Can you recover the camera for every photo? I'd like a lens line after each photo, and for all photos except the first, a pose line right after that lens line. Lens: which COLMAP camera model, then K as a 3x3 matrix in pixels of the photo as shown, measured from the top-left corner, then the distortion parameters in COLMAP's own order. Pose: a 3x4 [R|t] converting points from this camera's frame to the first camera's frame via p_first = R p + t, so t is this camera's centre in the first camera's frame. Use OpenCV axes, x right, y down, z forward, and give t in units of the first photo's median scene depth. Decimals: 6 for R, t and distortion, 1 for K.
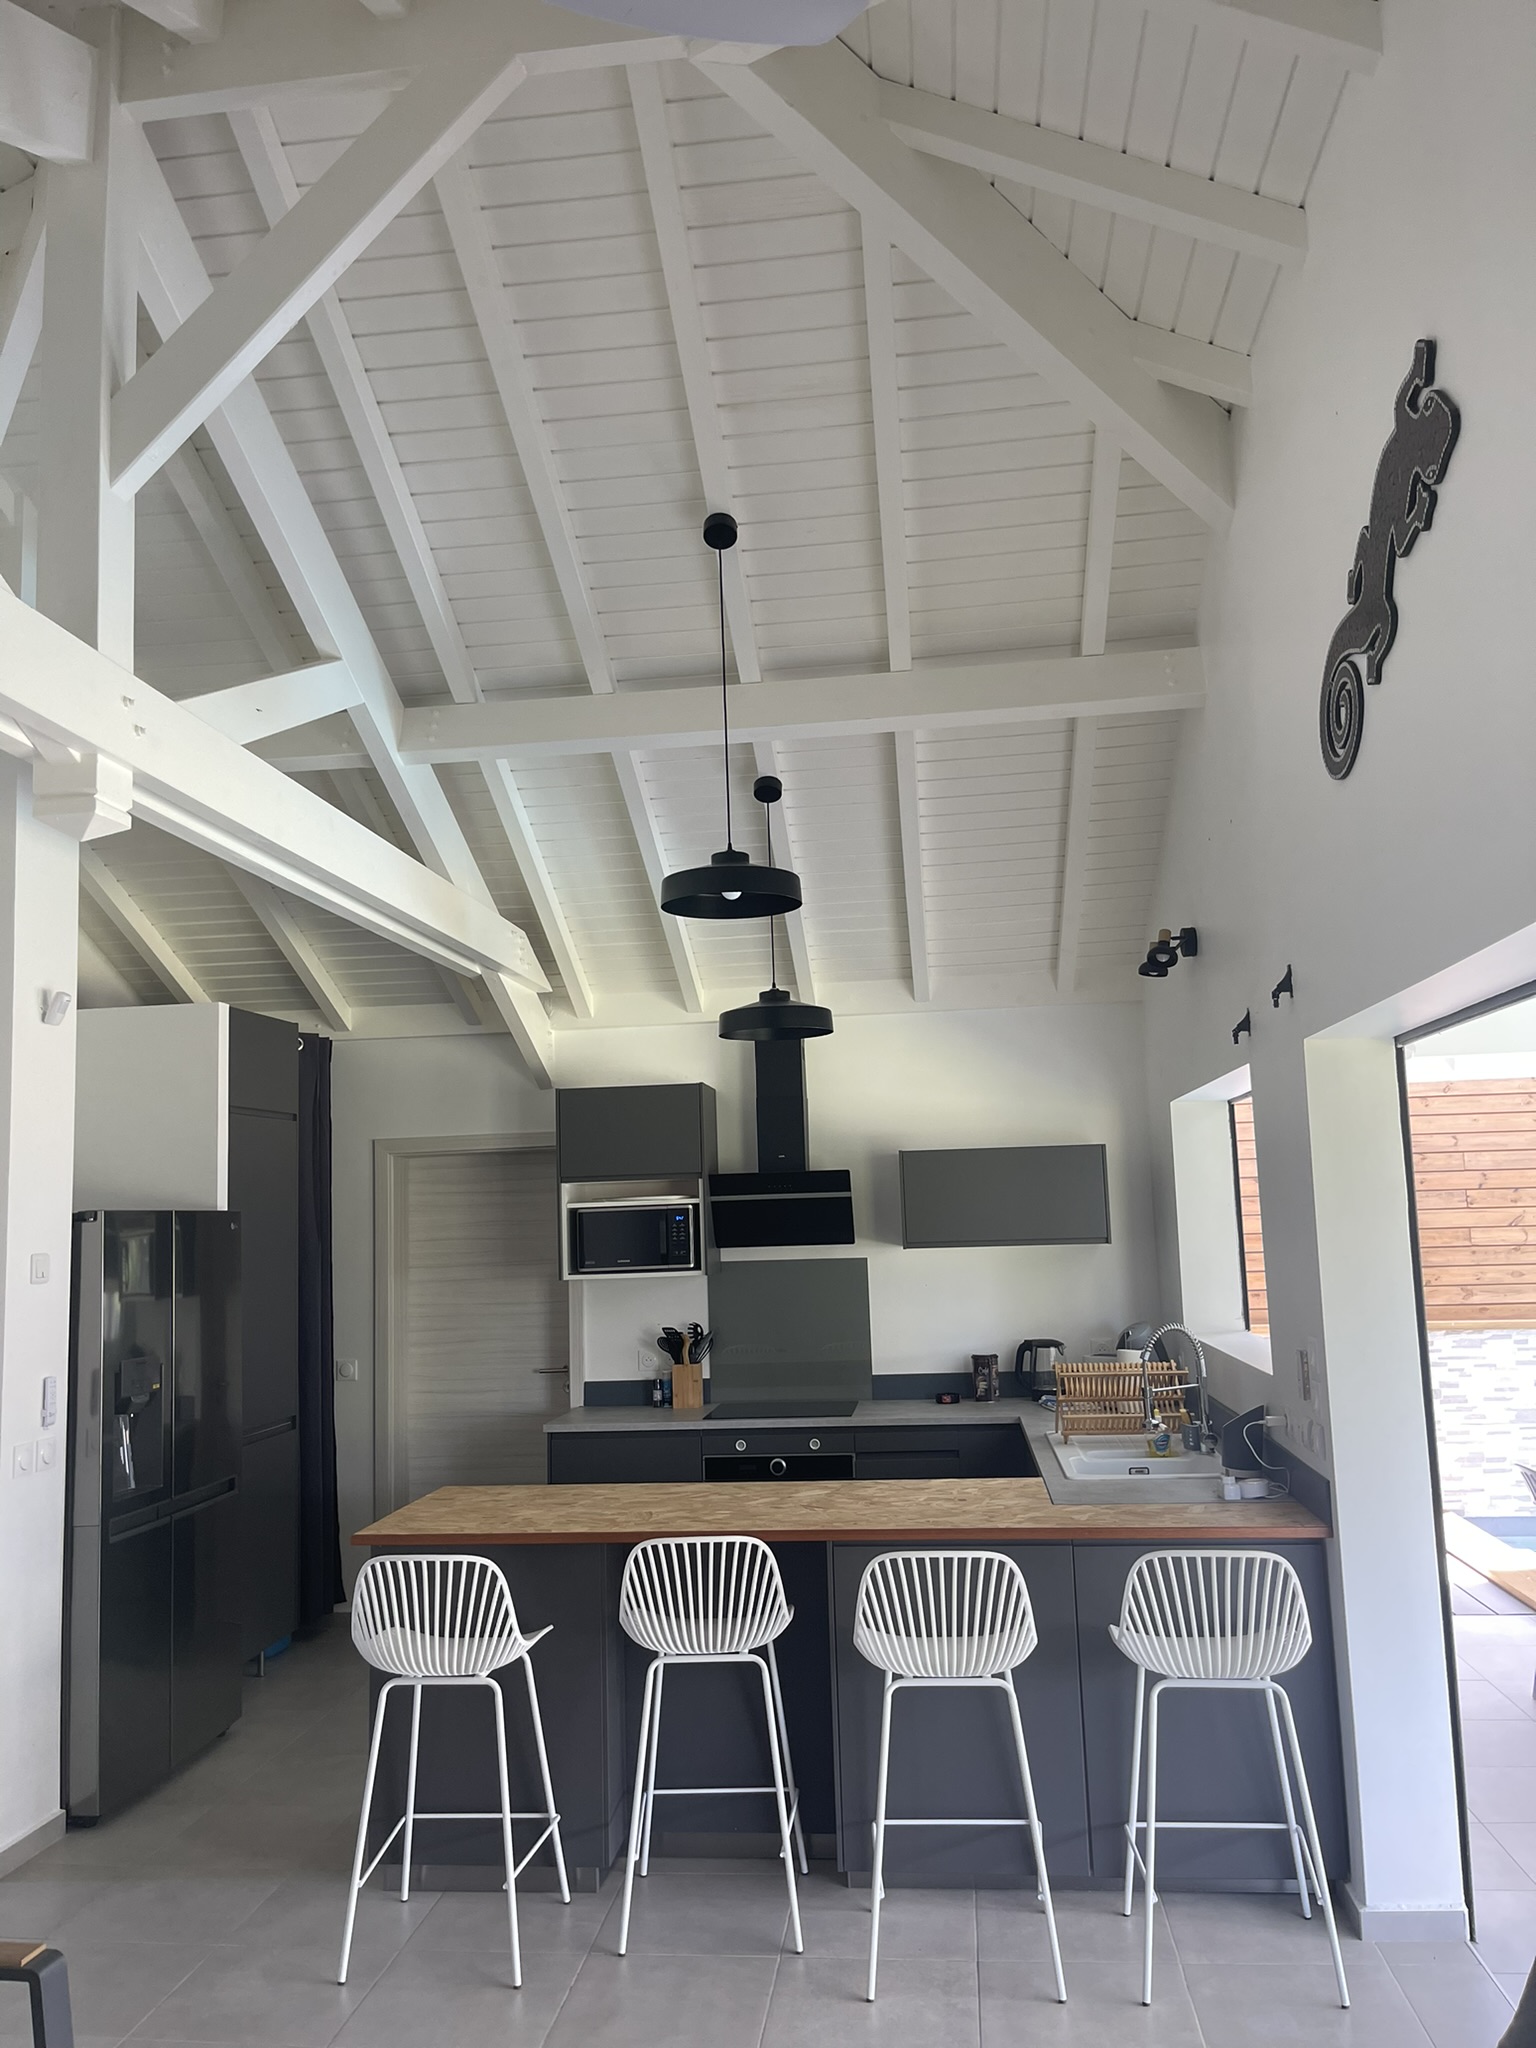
lens RADIAL K [[1564.4, 0, 769.6], [0, 1564.4, 1029.1], [0, 0, 1]] dist [0.054958, -0.000974]
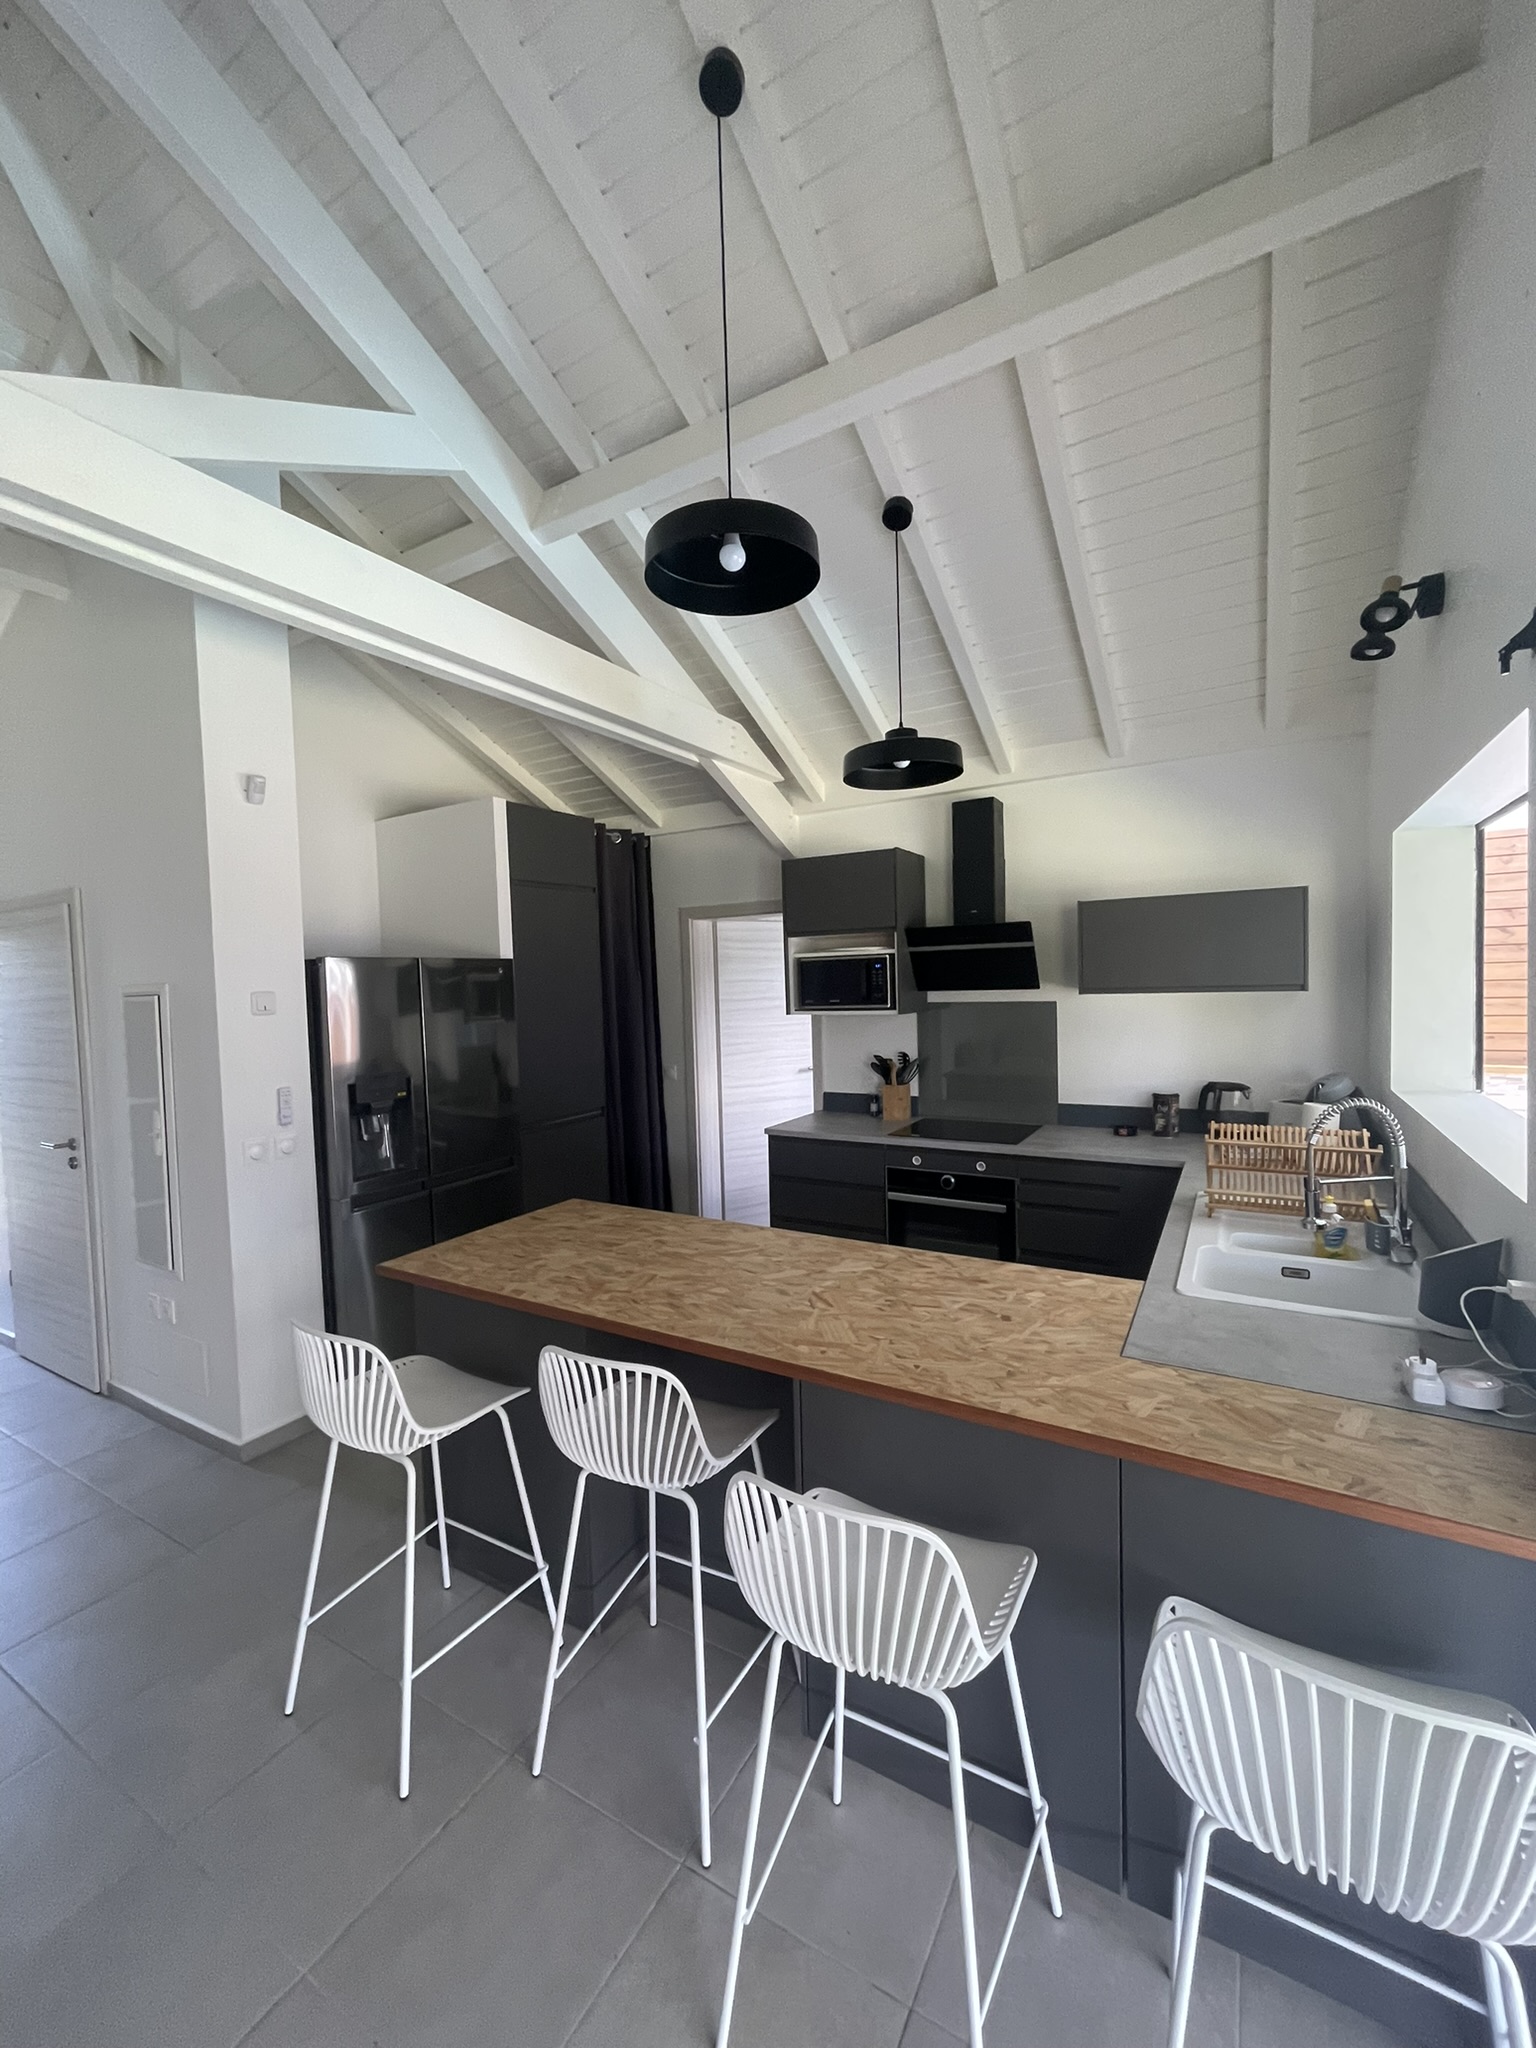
lens RADIAL K [[827.2, 0, 766.4], [0, 827.2, 1014.8], [0, 0, 1]] dist [-0.001709, -0.000123]
pose [[0.913457, 0.022870, -0.406291, 0.117547], [0.048644, 0.985124, 0.164819, 0.050688], [0.404017, -0.170319, 0.898756, 0.401938]]
